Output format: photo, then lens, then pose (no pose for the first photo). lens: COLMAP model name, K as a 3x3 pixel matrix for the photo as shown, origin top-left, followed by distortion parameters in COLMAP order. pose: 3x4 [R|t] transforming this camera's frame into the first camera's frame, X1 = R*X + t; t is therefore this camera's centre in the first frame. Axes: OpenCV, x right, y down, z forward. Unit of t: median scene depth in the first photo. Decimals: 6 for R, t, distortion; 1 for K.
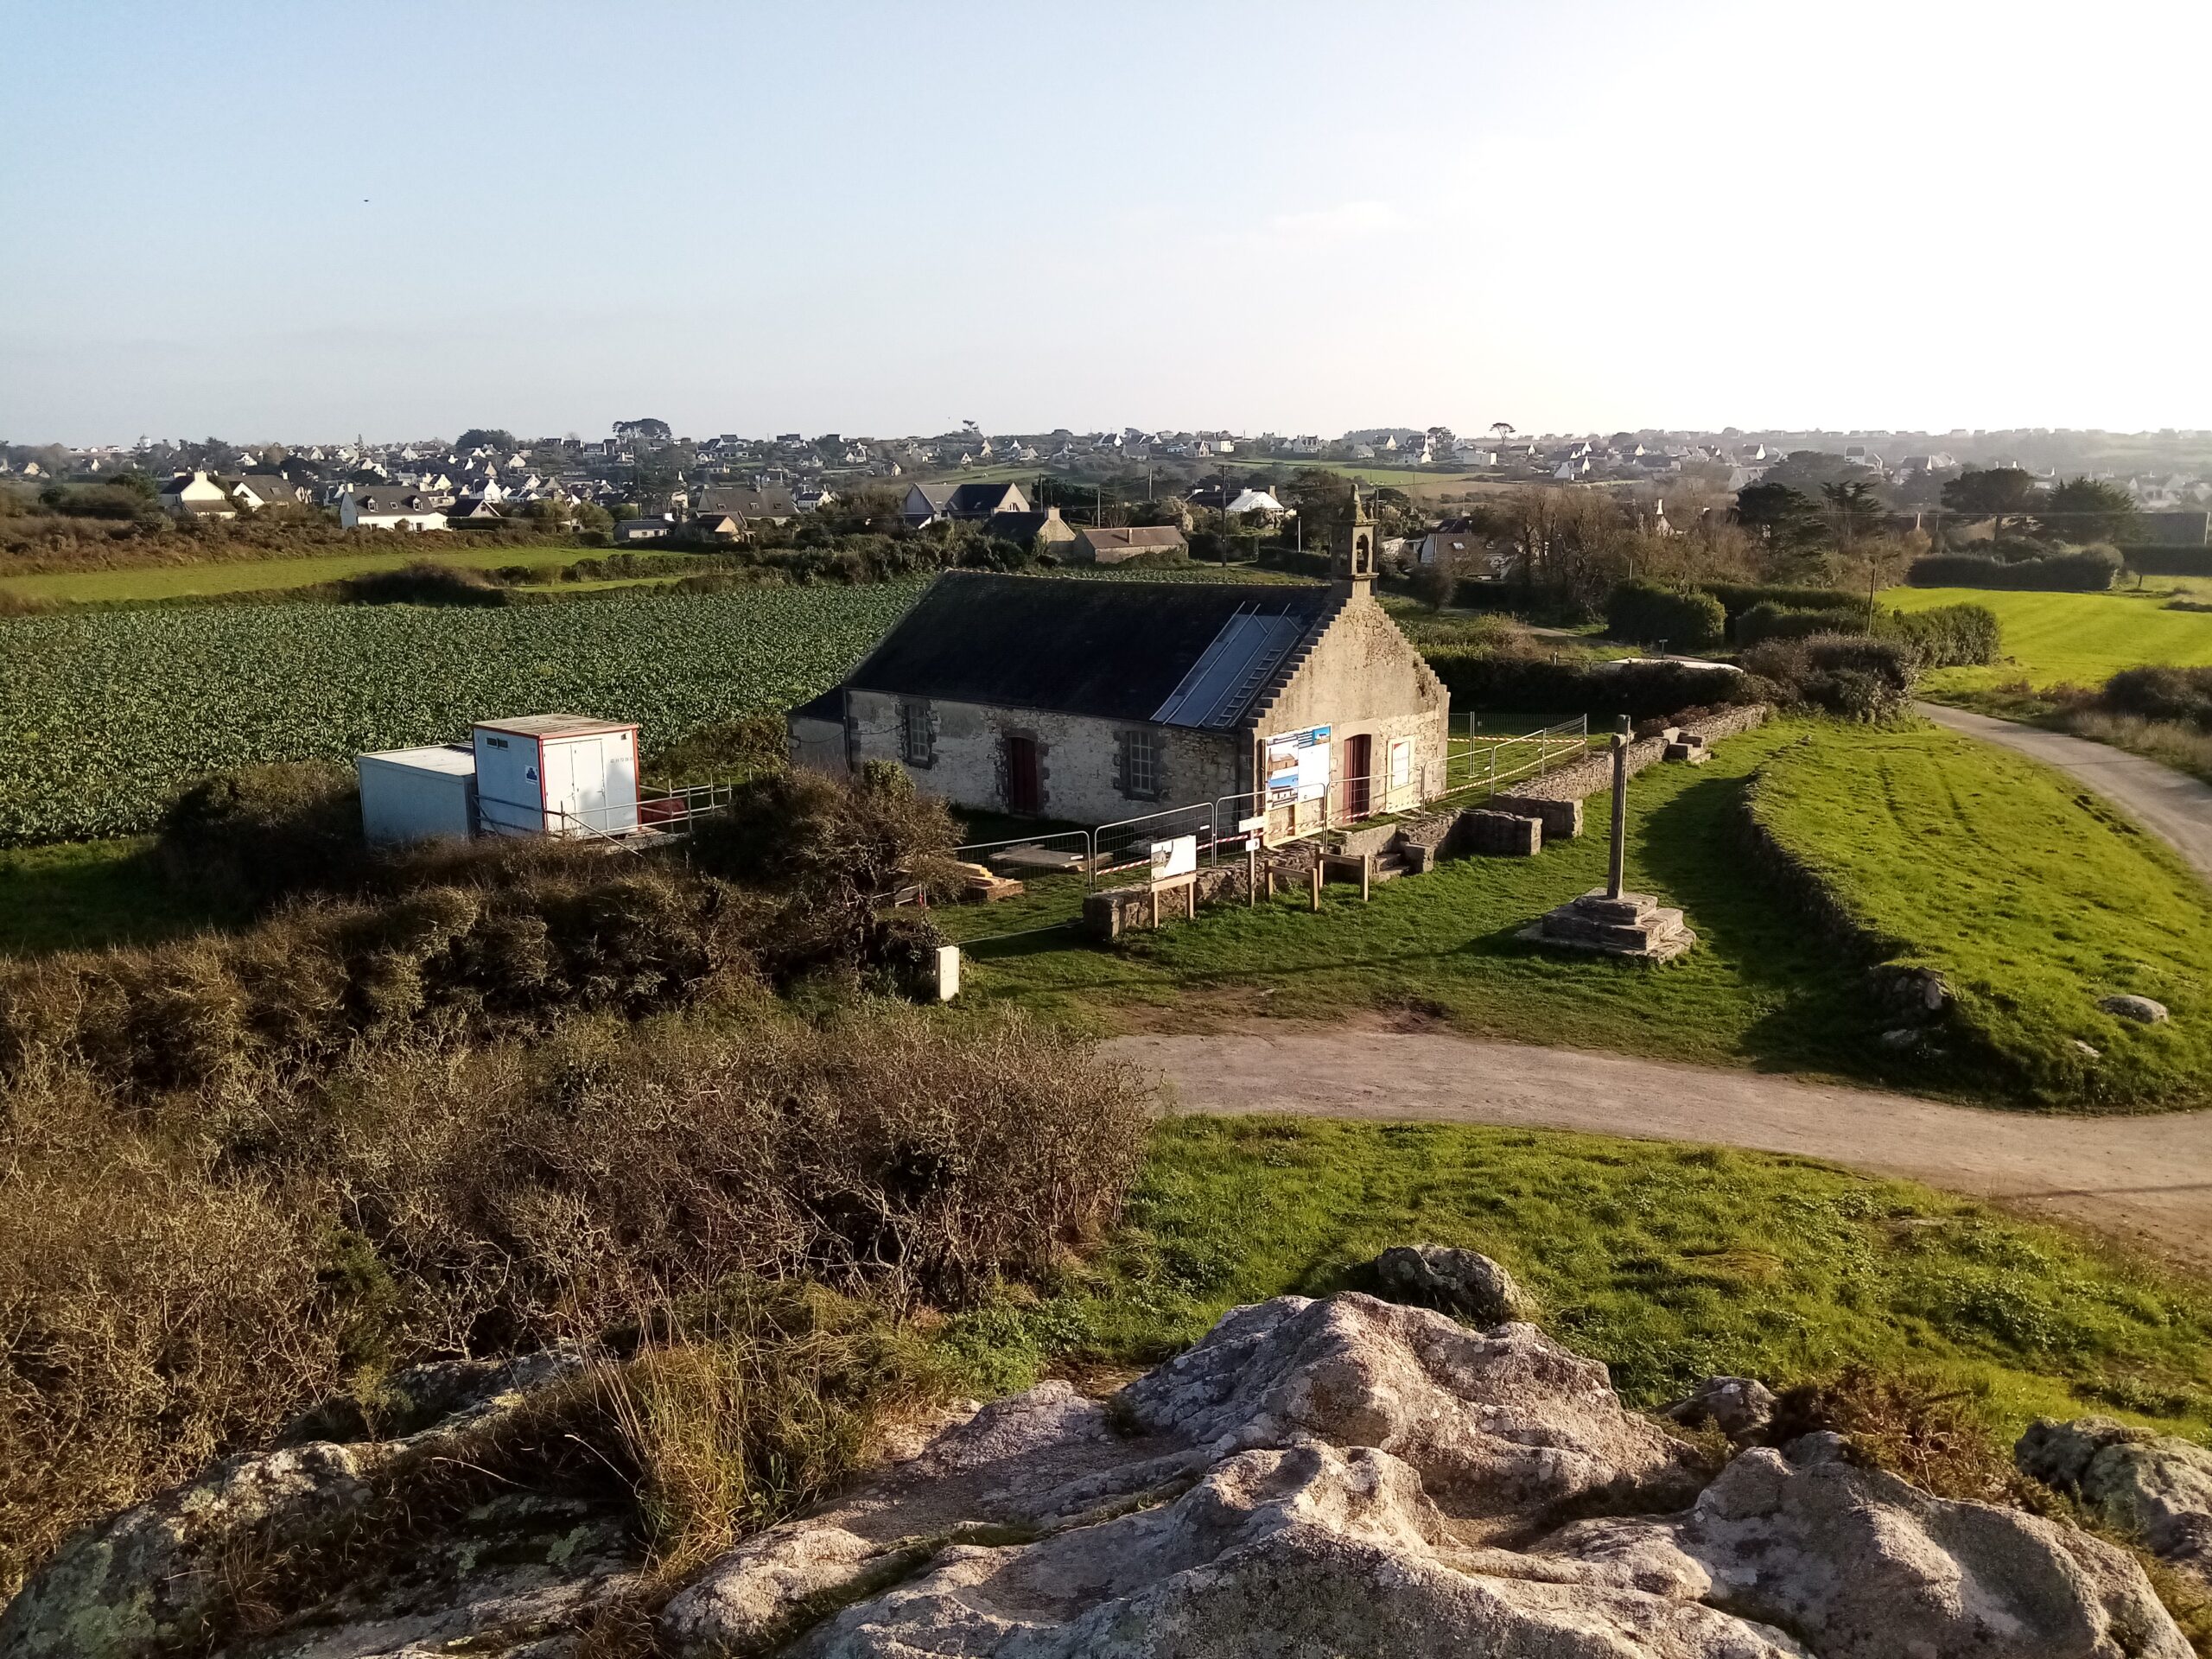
lens RADIAL K [[1700.7, 0, 1103.4], [0, 1700.7, 822.1], [0, 0, 1]] dist [0.015609, 0.001833]
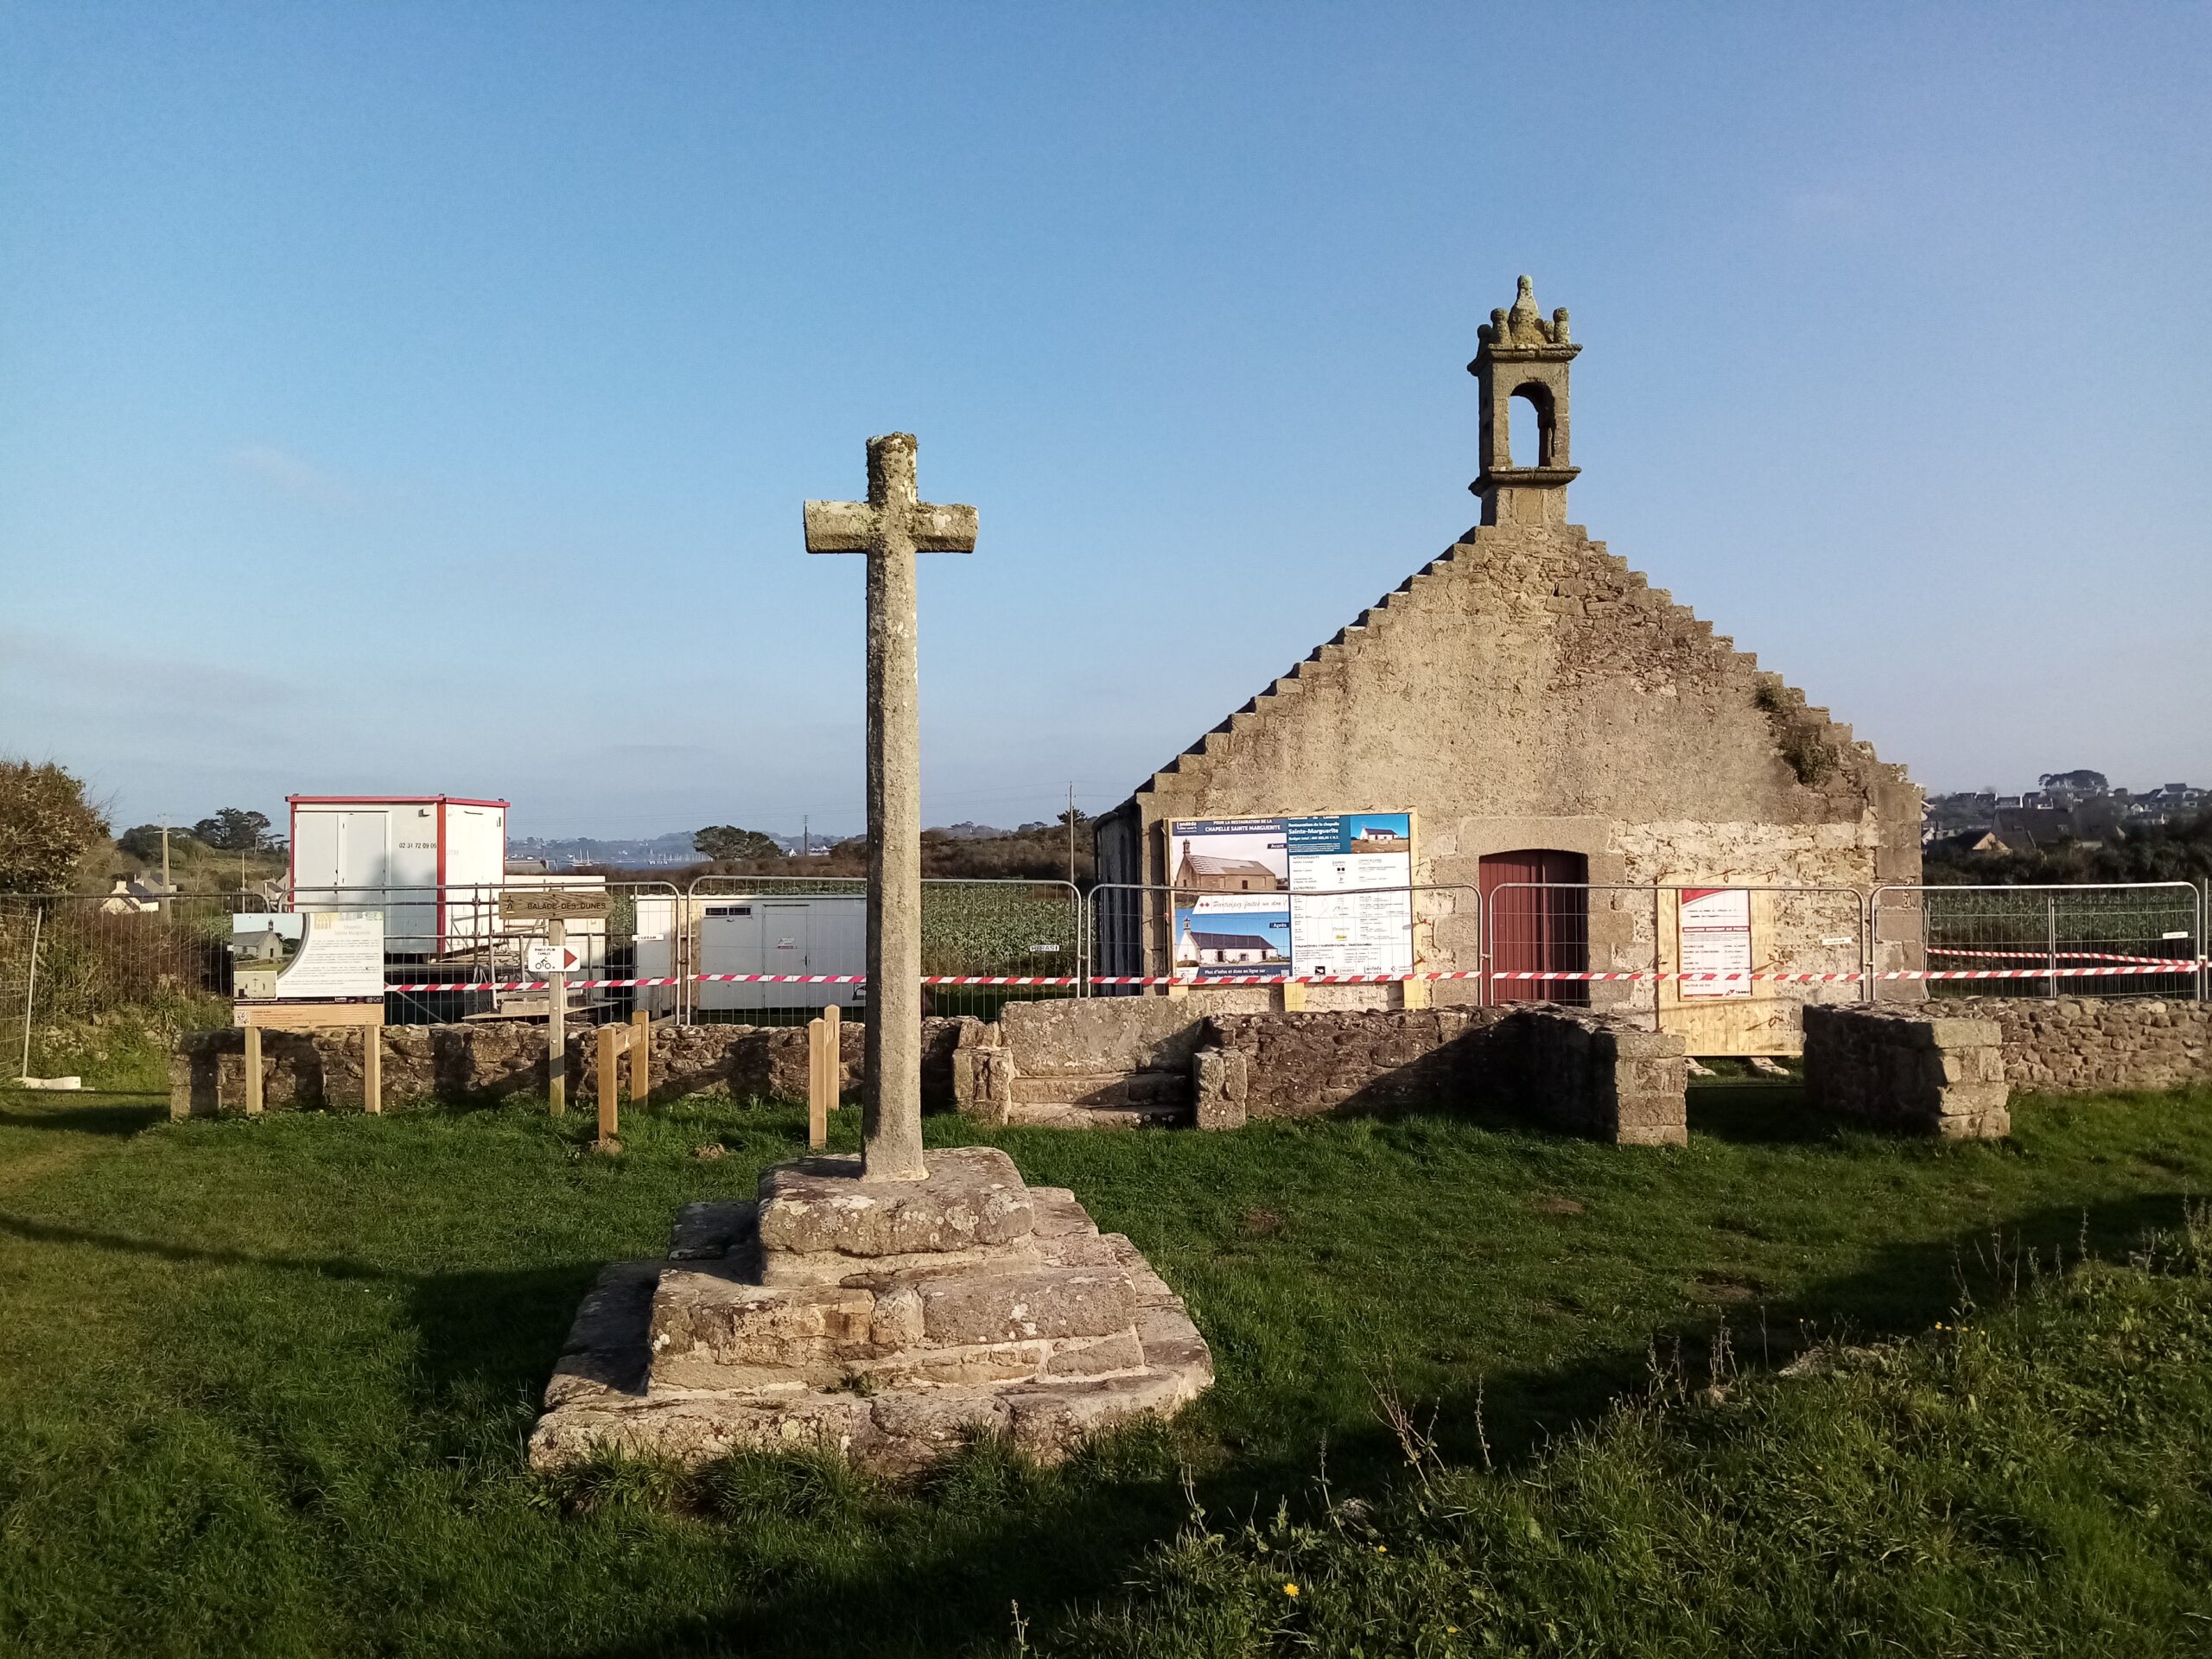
lens RADIAL K [[1700.7, 0, 1107.9], [0, 1700.7, 830.1], [0, 0, 1]] dist [0.015609, 0.001833]
pose [[0.723465, -0.000712, -0.690361, 0.383170], [-0.135179, 0.980495, -0.142673, 0.019286], [0.676997, 0.196541, 0.709258, 0.663257]]
